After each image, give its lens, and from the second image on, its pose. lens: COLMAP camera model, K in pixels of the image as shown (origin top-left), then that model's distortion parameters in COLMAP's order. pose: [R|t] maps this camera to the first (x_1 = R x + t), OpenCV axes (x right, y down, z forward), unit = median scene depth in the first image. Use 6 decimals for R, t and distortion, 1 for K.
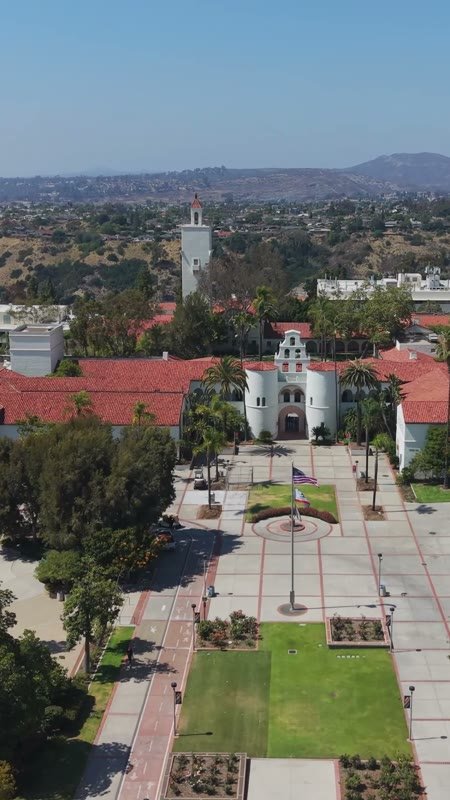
lens RADIAL K [[1003.7, 0, 286.0], [0, 1003.7, 398.9], [0, 0, 1]] dist [0.202903, -0.665286]
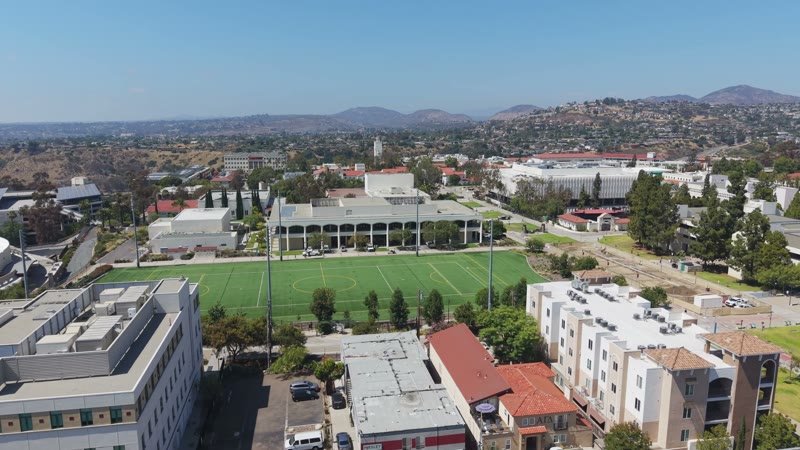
lens RADIAL K [[567.6, 0, 401.5], [0, 567.6, 226.8], [0, 0, 1]] dist [0.051579, -0.064949]
pose [[0.982549, -0.039506, 0.181761, -0.114420], [0.044525, 0.998729, -0.023619, 0.060087], [-0.180597, 0.031300, 0.983059, -0.330587]]
